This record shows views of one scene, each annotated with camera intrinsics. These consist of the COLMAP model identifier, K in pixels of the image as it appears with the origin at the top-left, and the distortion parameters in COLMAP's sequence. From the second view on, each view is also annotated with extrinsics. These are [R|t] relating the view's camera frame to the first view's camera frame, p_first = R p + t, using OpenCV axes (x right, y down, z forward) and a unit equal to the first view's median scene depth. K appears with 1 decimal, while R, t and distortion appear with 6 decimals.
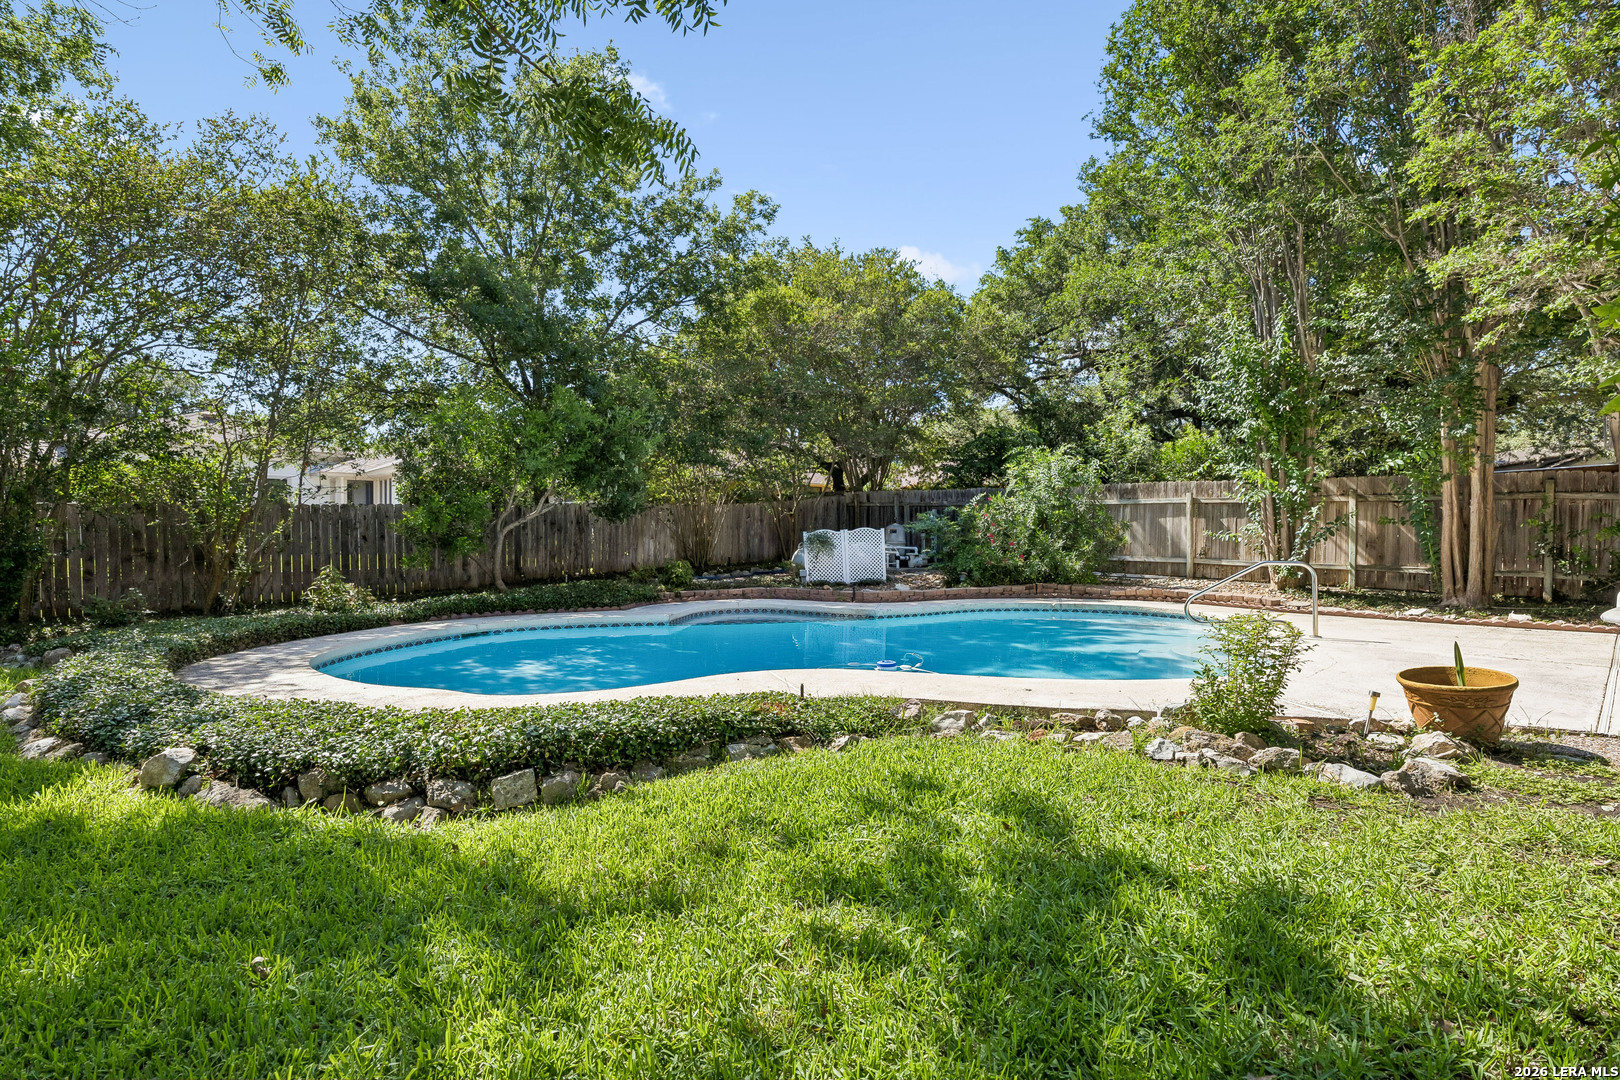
lens RADIAL K [[811.1, 0, 808.5], [0, 811.1, 528.5], [0, 0, 1]] dist [-0.047835, -0.000751]
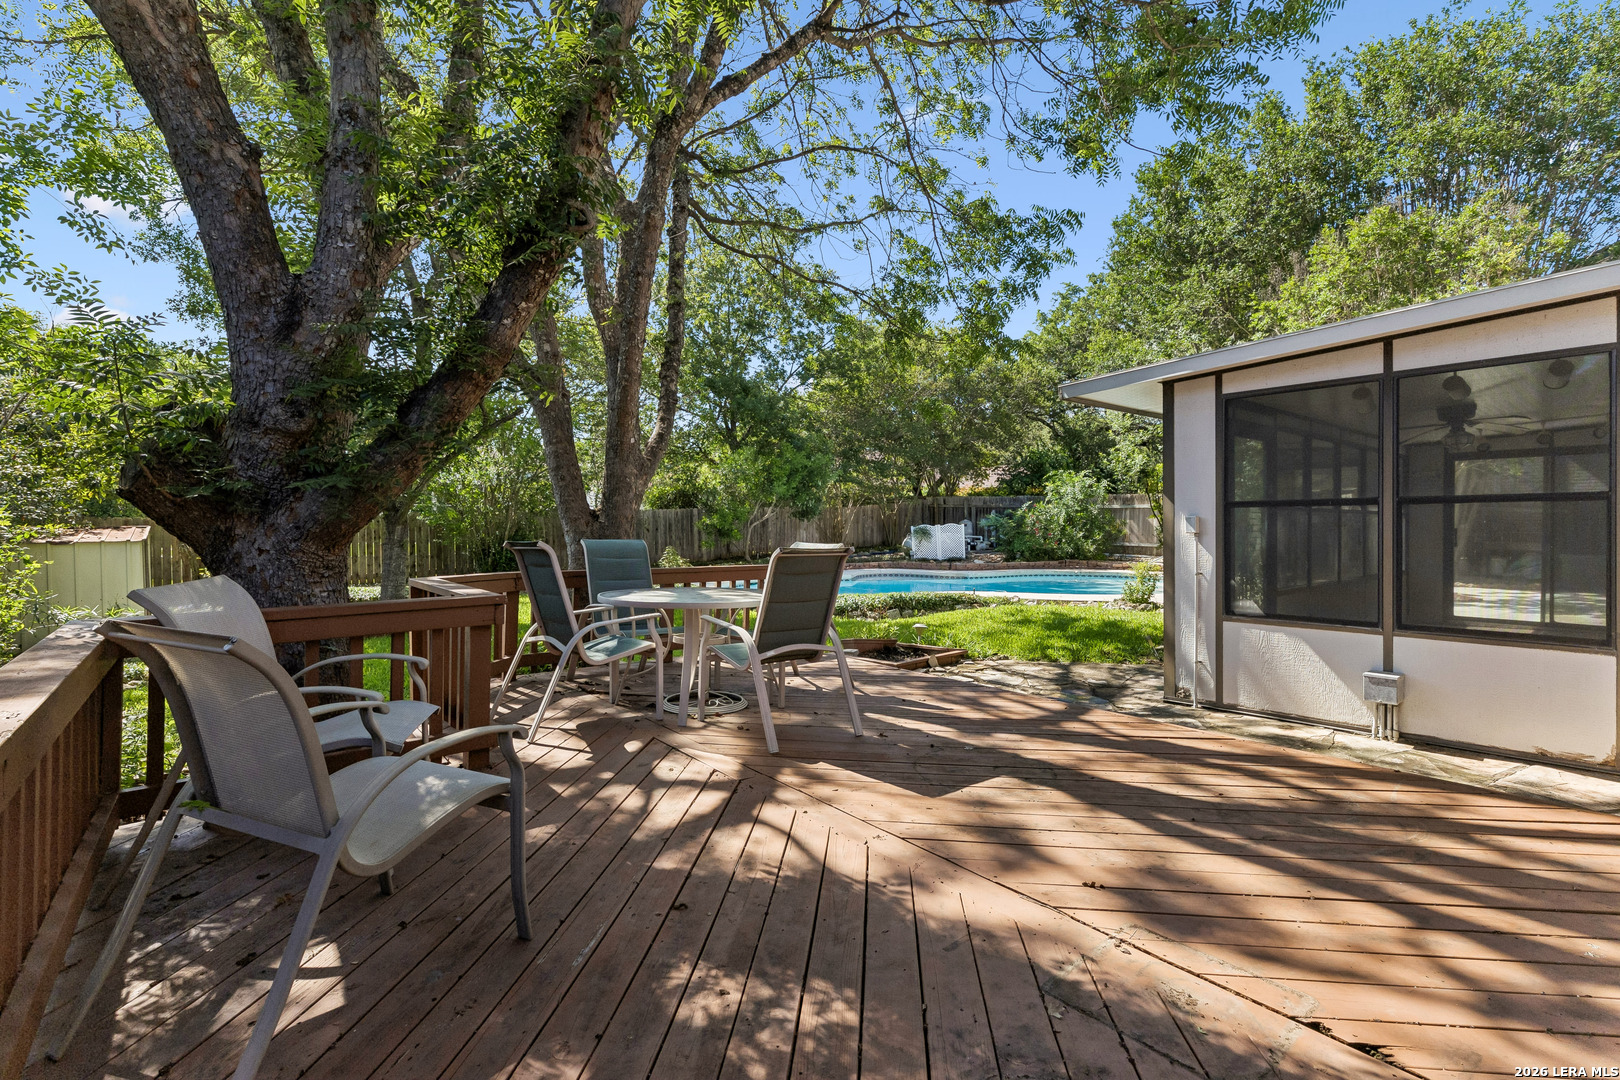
lens RADIAL K [[737.7, 0, 823.4], [0, 737.7, 519.0], [0, 0, 1]] dist [0.003298, -0.000200]
pose [[0.999043, 0.001088, -0.043718, -0.172026], [-0.001095, 0.999999, -0.000124, -0.014377], [0.043718, 0.000172, 0.999044, -0.622202]]
